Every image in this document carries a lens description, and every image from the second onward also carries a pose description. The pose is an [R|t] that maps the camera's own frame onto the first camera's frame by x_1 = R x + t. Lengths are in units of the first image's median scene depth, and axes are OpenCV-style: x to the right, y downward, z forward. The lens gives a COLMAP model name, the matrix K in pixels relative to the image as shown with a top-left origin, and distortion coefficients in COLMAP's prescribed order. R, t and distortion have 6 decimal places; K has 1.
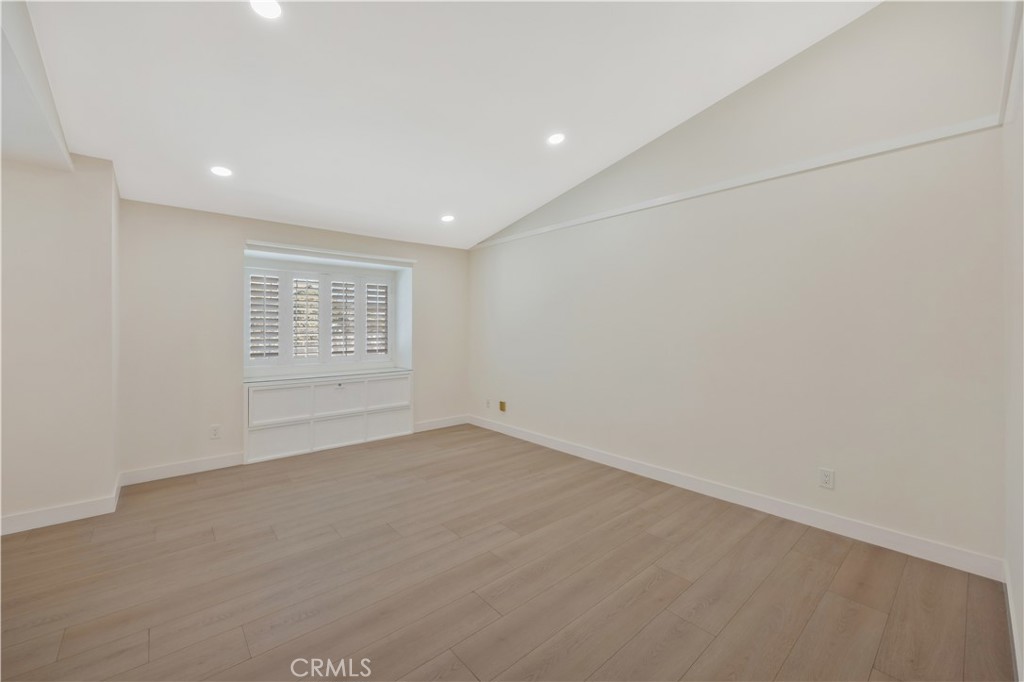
lens RADIAL K [[401.4, 0, 511.6], [0, 401.4, 326.3], [0, 0, 1]] dist [0.000017, 0.000041]
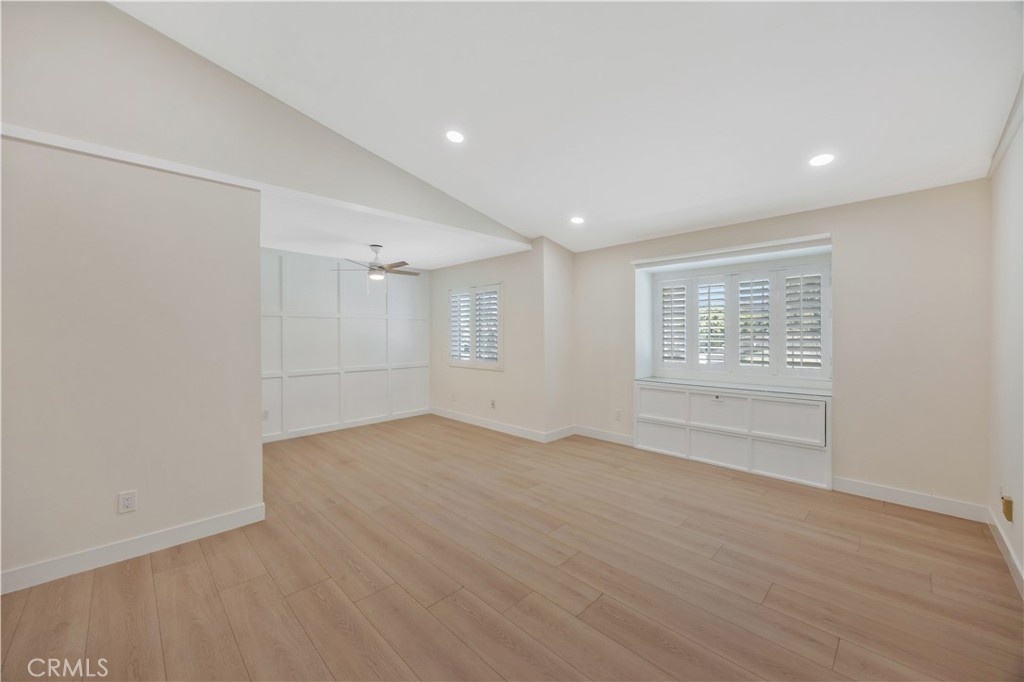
lens RADIAL K [[392.6, 0, 512.0], [0, 392.6, 341.0], [0, 0, 1]] dist [-0.001237, -0.000024]
pose [[0.071381, 0.017034, -0.997304, 0.553955], [0.009888, 0.999793, 0.017784, -0.001013], [0.997400, -0.011130, 0.071198, 0.632177]]
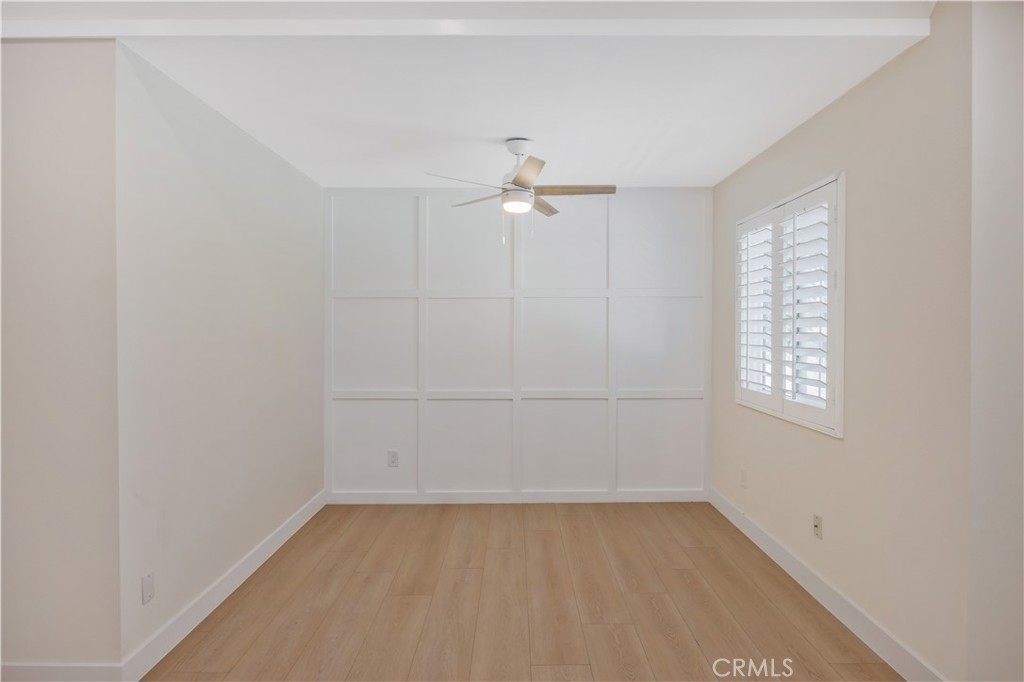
lens RADIAL K [[570.6, 0, 512.0], [0, 570.6, 341.0], [0, 0, 1]] dist [-0.014282, -0.000183]
pose [[-0.661435, 0.015766, -0.749836, -0.140527], [0.004356, 0.999843, 0.017181, 0.000115], [0.749990, 0.008098, -0.661400, 0.875112]]
